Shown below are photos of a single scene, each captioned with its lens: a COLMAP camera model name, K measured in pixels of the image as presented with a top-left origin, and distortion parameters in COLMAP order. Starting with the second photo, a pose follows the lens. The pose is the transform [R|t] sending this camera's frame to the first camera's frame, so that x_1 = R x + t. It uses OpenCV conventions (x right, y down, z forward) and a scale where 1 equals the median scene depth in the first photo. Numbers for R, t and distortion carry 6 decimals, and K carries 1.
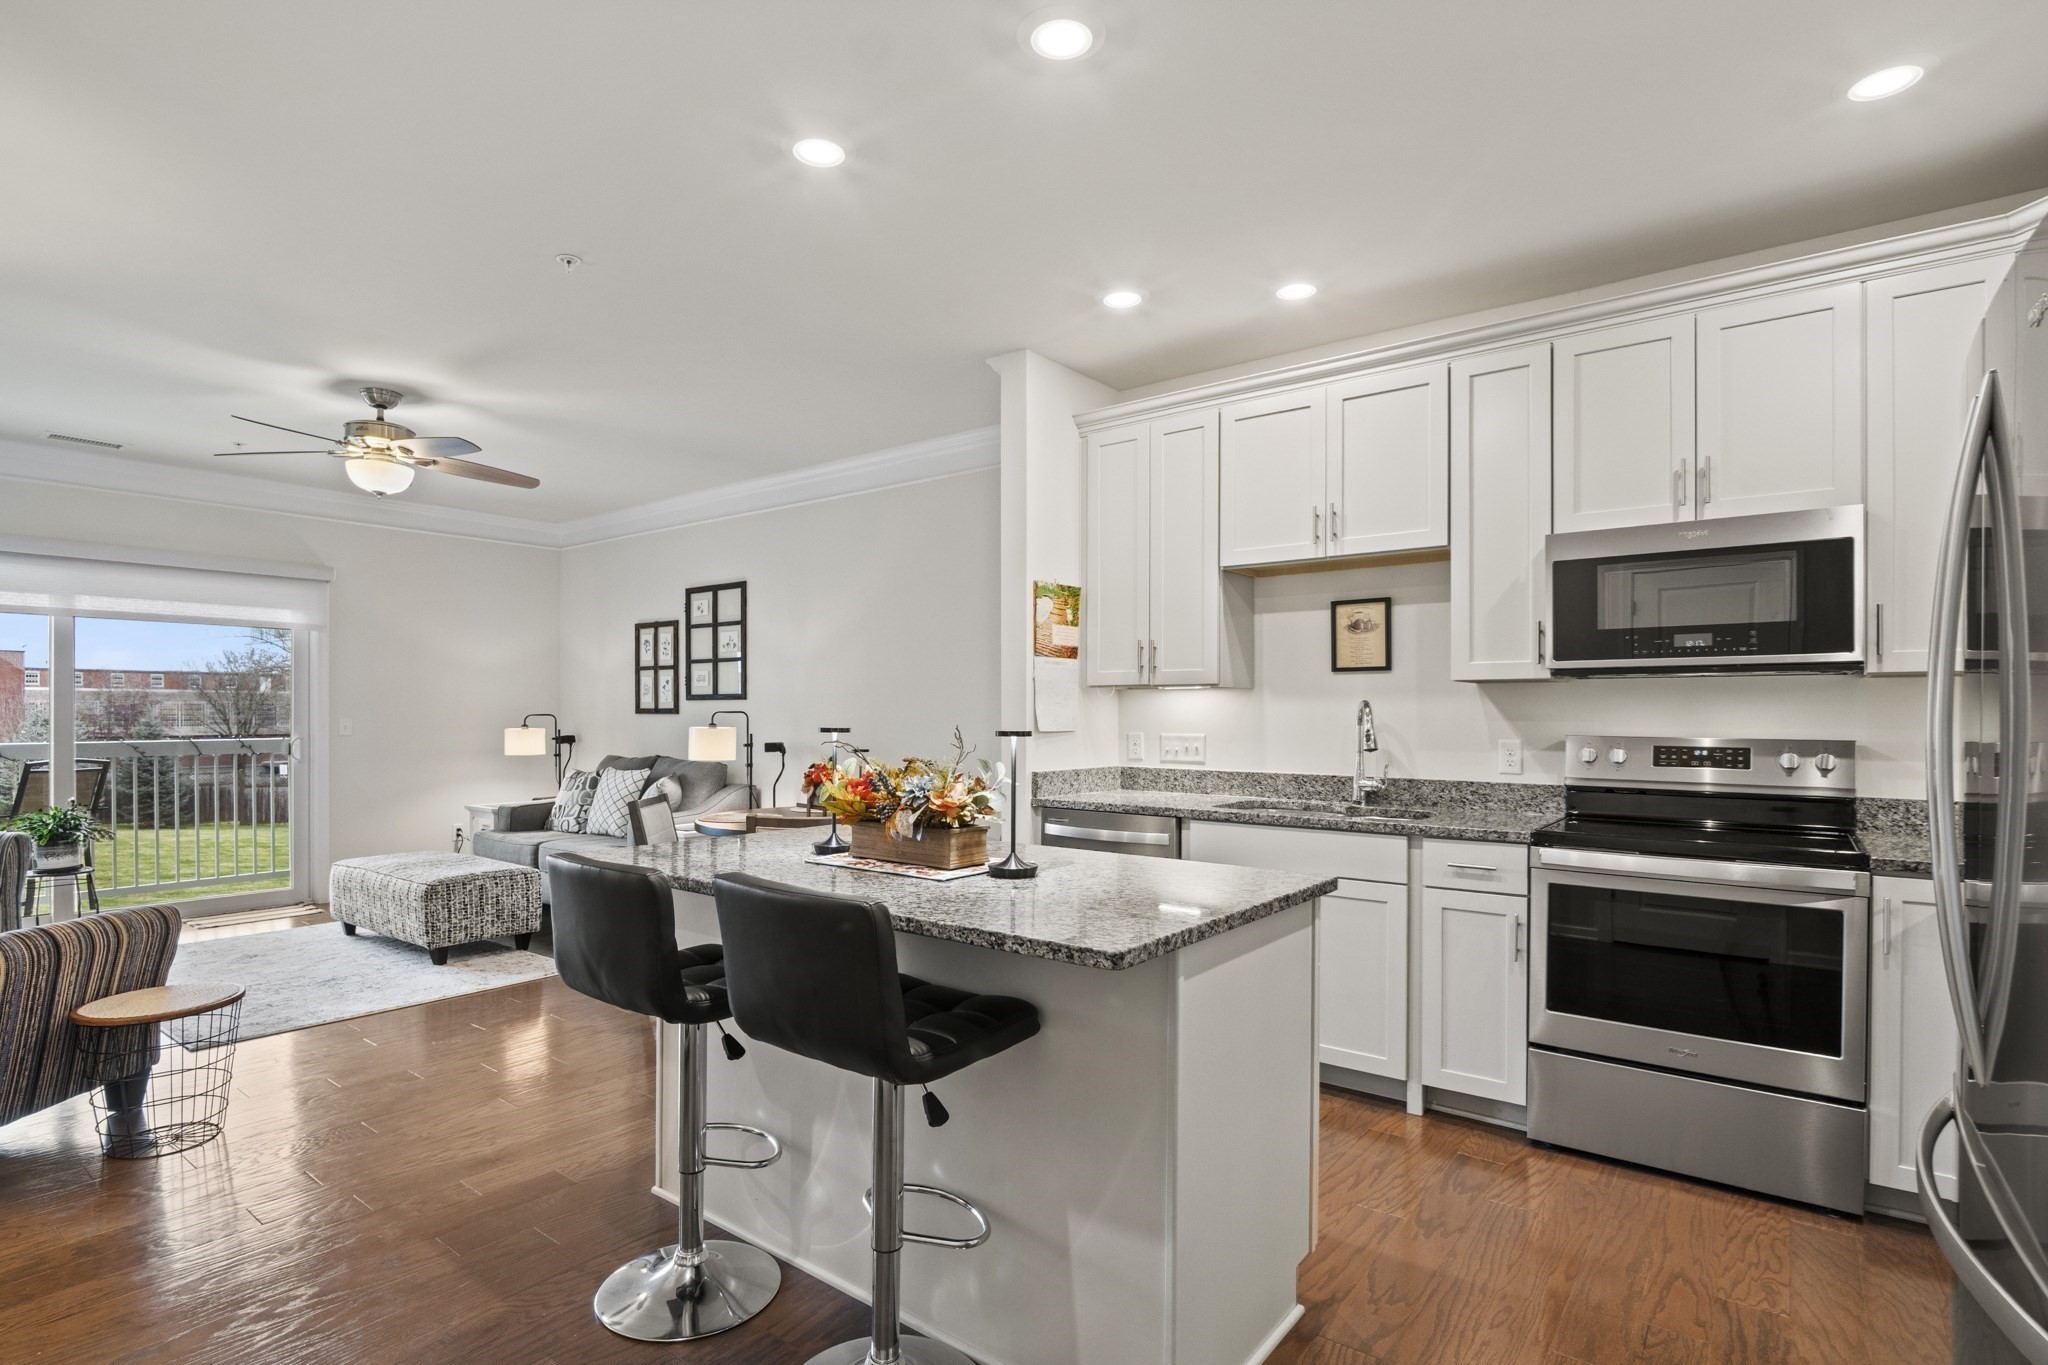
lens RADIAL K [[1008.6, 0, 1008.5], [0, 1008.6, 716.7], [0, 0, 1]] dist [-0.009742, -0.003152]
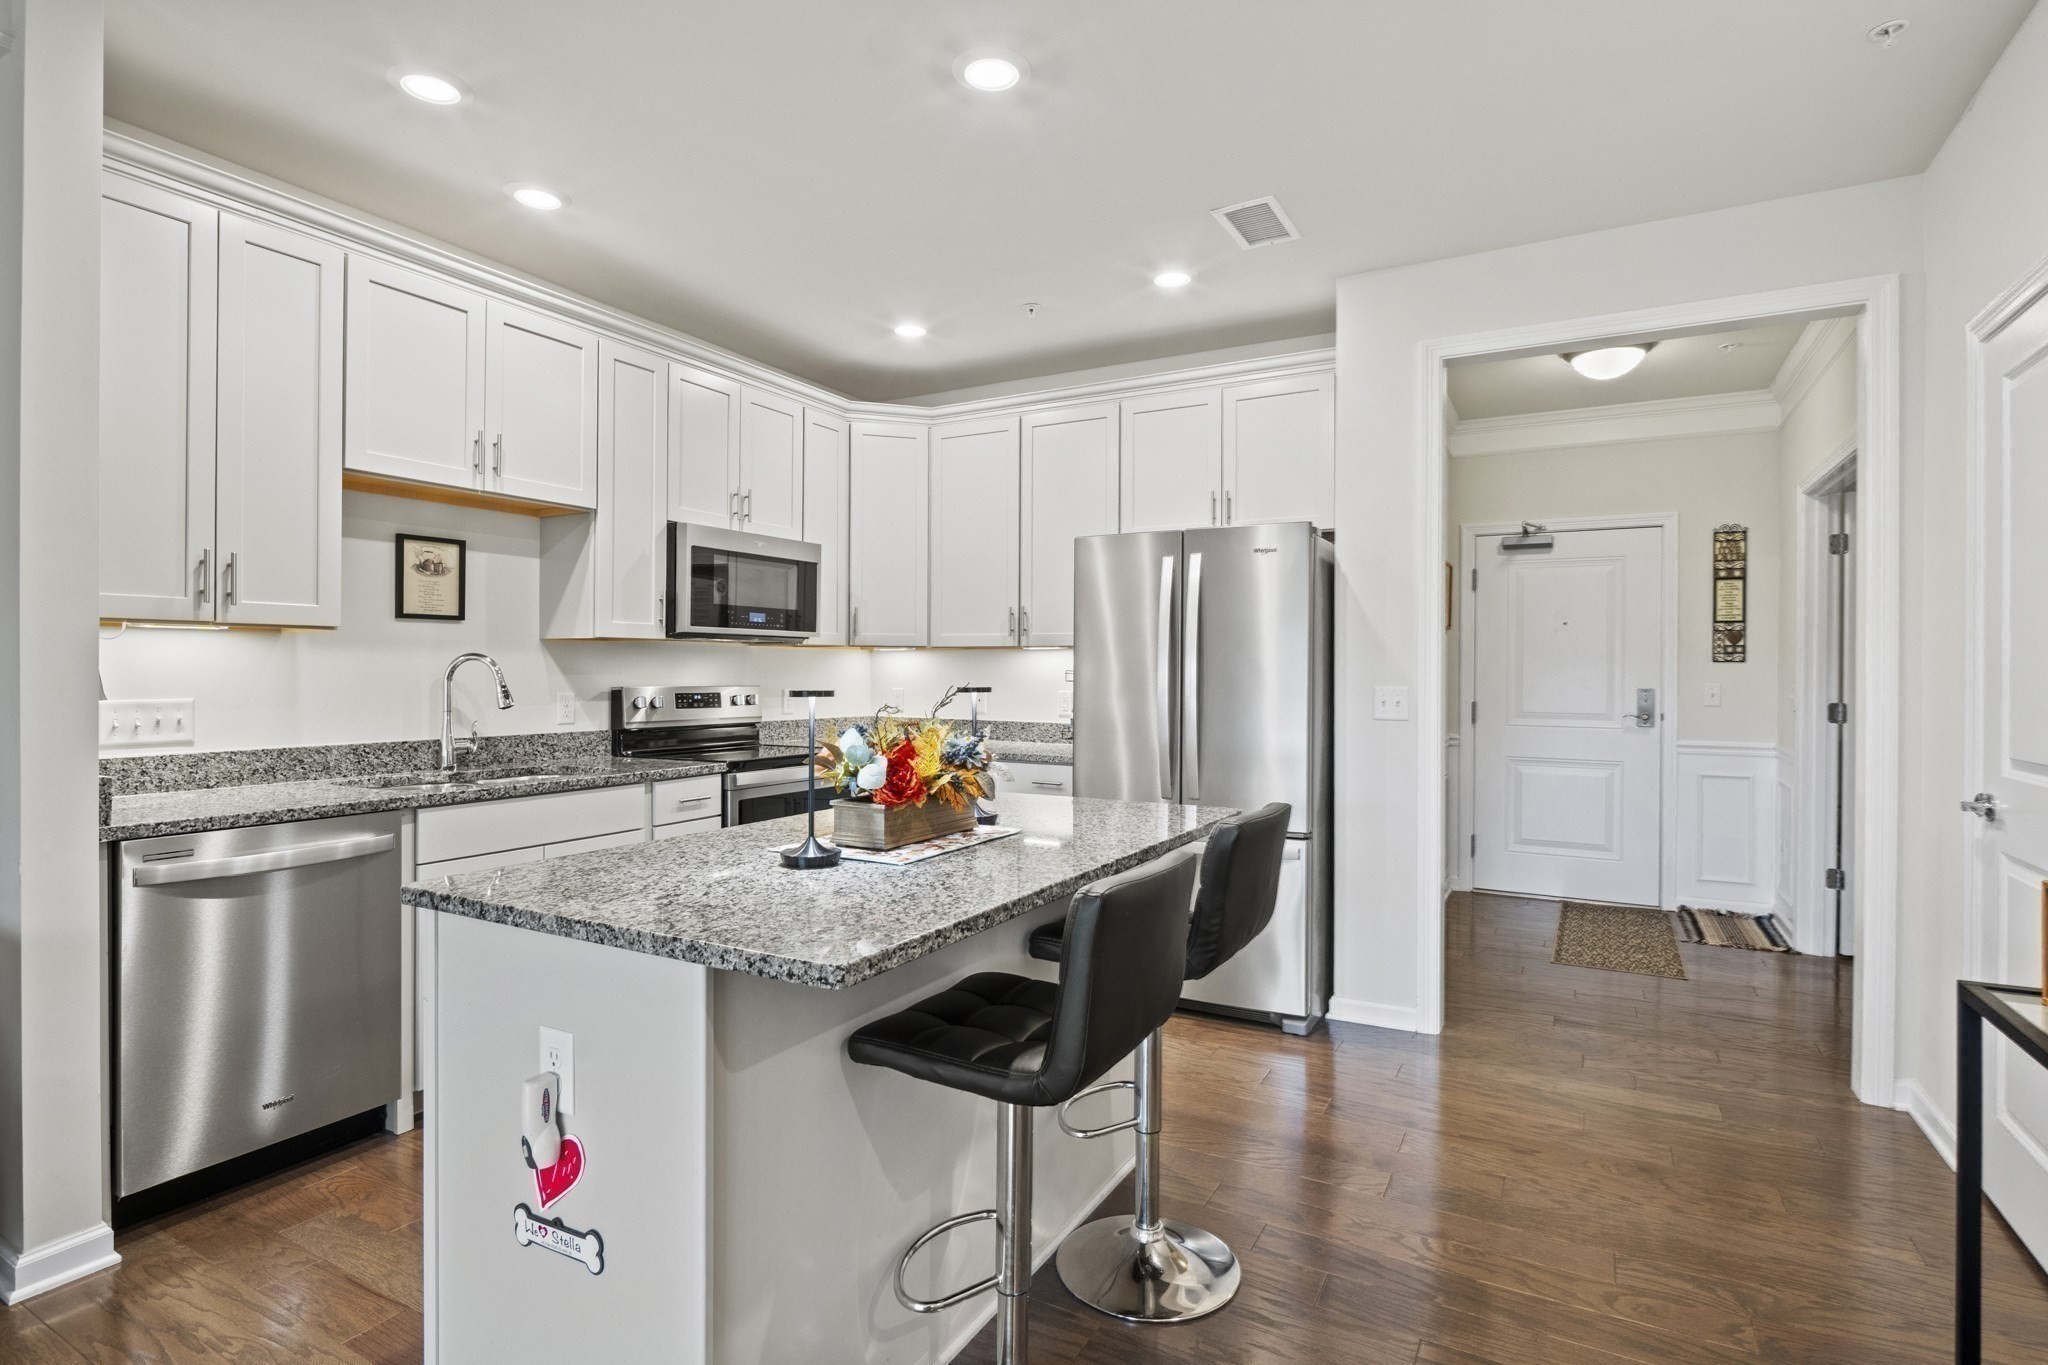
lens RADIAL K [[1008.6, 0, 1030.3], [0, 1008.6, 667.4], [0, 0, 1]] dist [-0.009742, -0.003152]
pose [[-0.156335, -0.000338, 0.987704, -0.548706], [-0.001136, 0.999999, 0.000162, -0.003733], [-0.987703, -0.001096, -0.156335, 0.576801]]
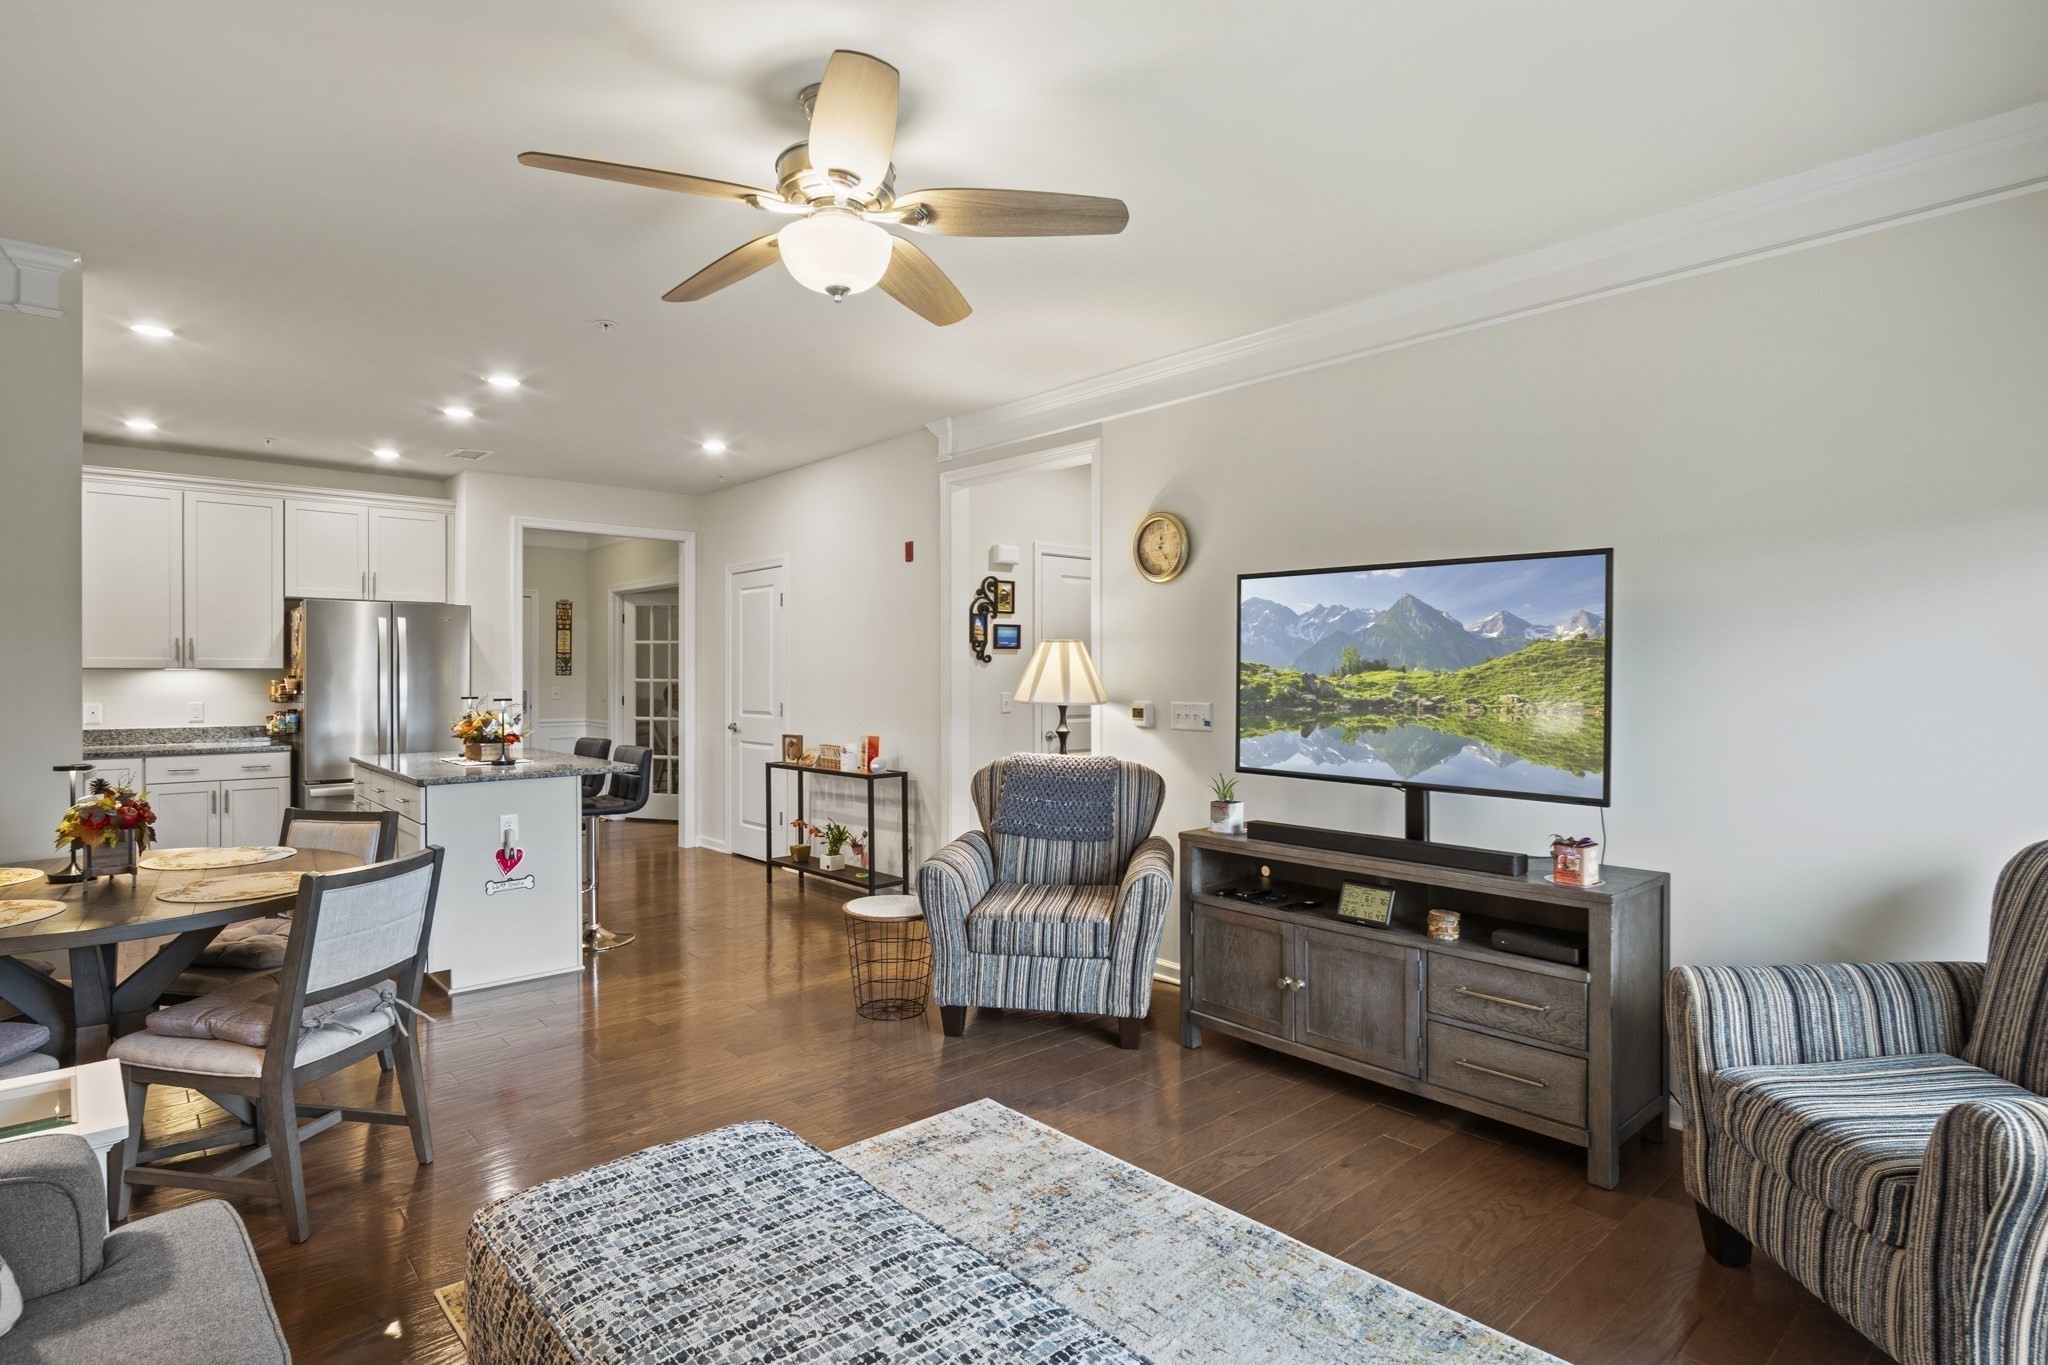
lens RADIAL K [[1008.6, 0, 1015.9], [0, 1008.6, 693.4], [0, 0, 1]] dist [-0.009742, -0.003152]
pose [[-0.984608, -0.006117, 0.174667, -0.871192], [-0.001919, 0.999705, 0.024196, -0.027563], [-0.174764, 0.023488, -0.984330, 1.615947]]
